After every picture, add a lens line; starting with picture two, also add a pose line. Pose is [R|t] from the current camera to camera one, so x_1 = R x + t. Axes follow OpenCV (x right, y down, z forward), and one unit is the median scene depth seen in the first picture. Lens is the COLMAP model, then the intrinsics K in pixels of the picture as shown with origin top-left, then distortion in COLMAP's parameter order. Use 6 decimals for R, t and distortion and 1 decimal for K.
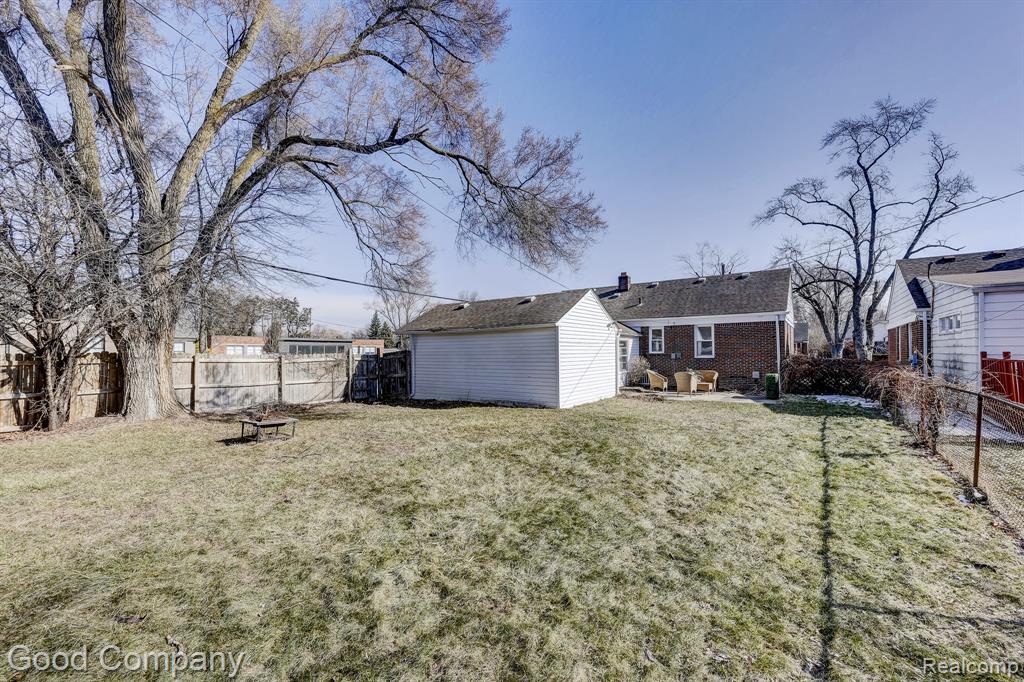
lens RADIAL K [[419.1, 0, 512.9], [0, 419.1, 346.8], [0, 0, 1]] dist [0.003100, 0.000376]
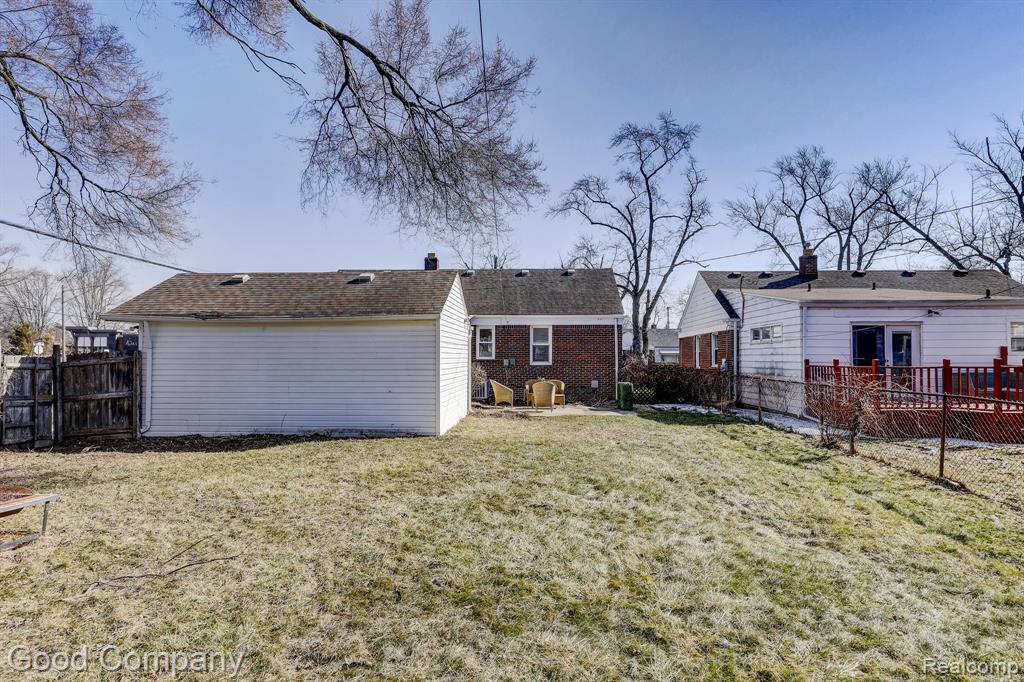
lens RADIAL K [[548.3, 0, 513.6], [0, 548.3, 346.0], [0, 0, 1]] dist [-0.001120, 0.001610]
pose [[0.844624, 0.020761, 0.534957, -0.196862], [-0.015025, 0.999773, -0.015078, 0.006038], [-0.535149, 0.004698, 0.844744, 0.107138]]
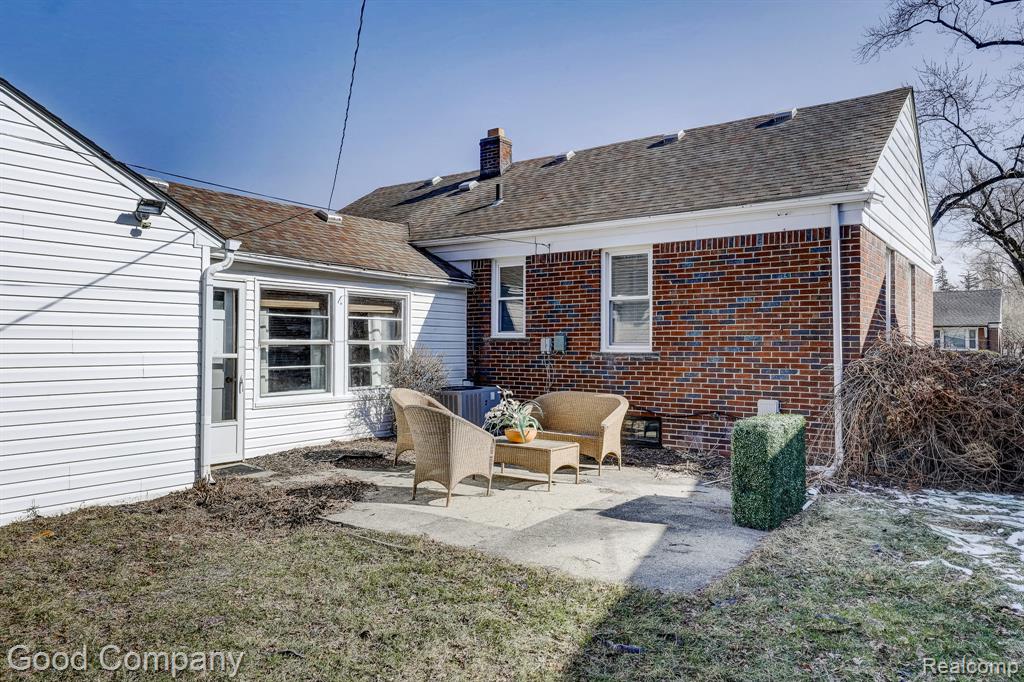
lens RADIAL K [[690.7, 0, 510.6], [0, 690.7, 341.8], [0, 0, 1]] dist [0.004500, 0.003538]
pose [[0.999868, 0.010137, -0.012667, 0.408696], [-0.010010, 0.999900, 0.010031, 0.015102], [0.012768, -0.009903, 0.999869, 0.513015]]
